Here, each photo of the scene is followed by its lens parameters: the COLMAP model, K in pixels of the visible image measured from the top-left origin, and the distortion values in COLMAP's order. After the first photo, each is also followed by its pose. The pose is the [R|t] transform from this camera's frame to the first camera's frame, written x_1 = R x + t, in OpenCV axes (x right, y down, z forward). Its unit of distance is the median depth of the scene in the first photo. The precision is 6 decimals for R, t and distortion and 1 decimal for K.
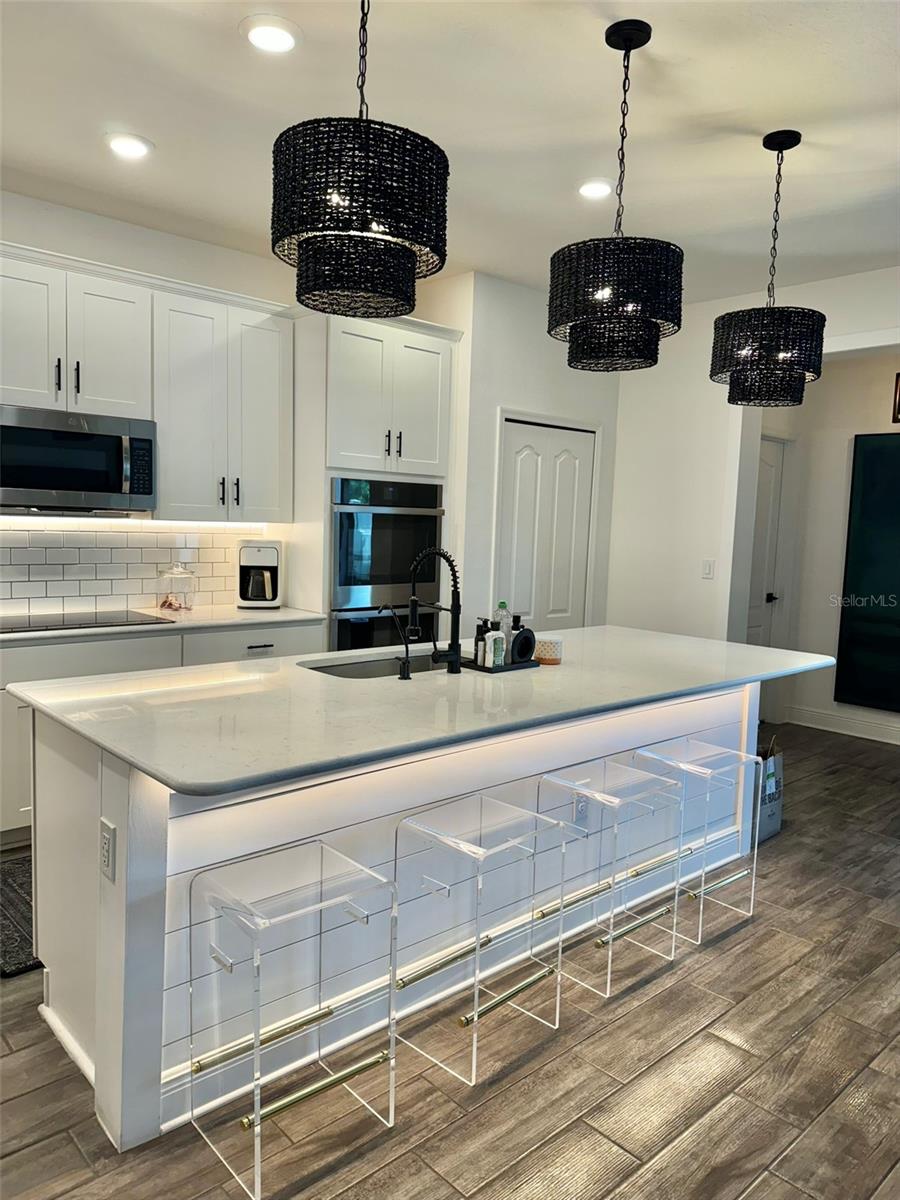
lens RADIAL K [[845.8, 0, 451.8], [0, 845.8, 603.3], [0, 0, 1]] dist [0.029254, -0.034416]
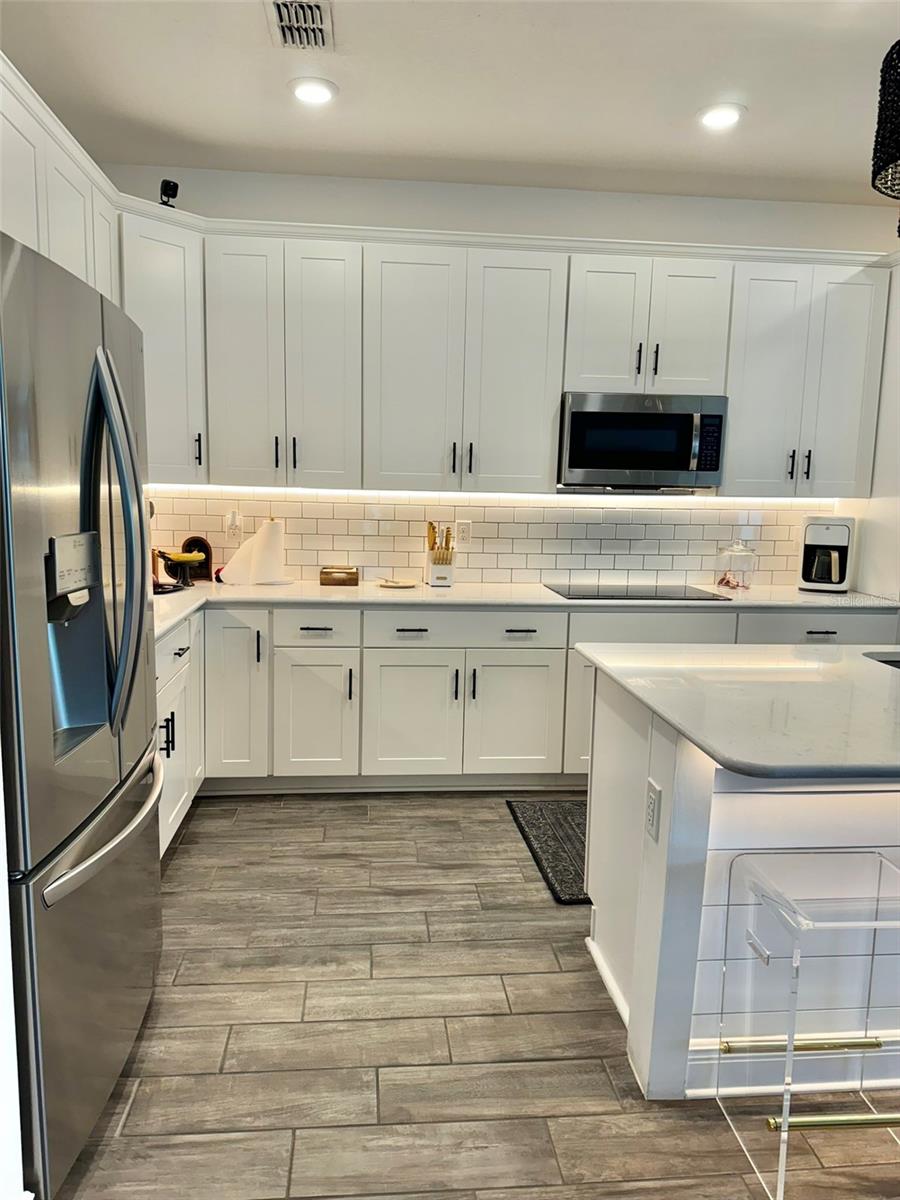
lens RADIAL K [[845.8, 0, 451.8], [0, 845.8, 603.3], [0, 0, 1]] dist [0.029254, -0.034416]
pose [[0.803879, 0.070621, -0.590586, -0.006857], [-0.056465, 0.997503, 0.042422, 0.005990], [0.592107, -0.000755, 0.805859, 0.014127]]
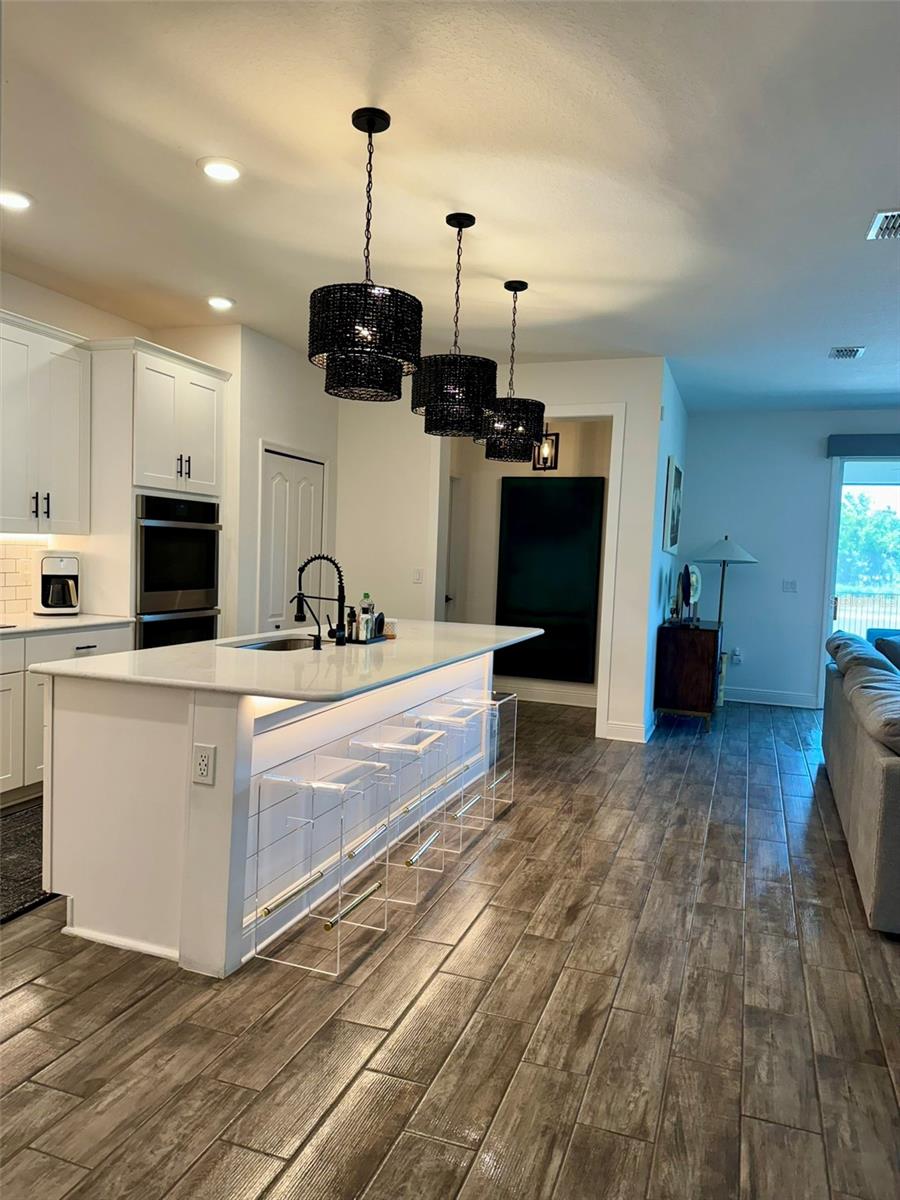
lens RADIAL K [[829.4, 0, 449.8], [0, 829.4, 608.8], [0, 0, 1]] dist [0.086868, -0.085025]
pose [[0.888223, -0.030239, 0.458416, -0.529434], [0.035802, 0.999353, -0.003449, 0.039584], [-0.458015, 0.019476, 0.888731, -0.332237]]
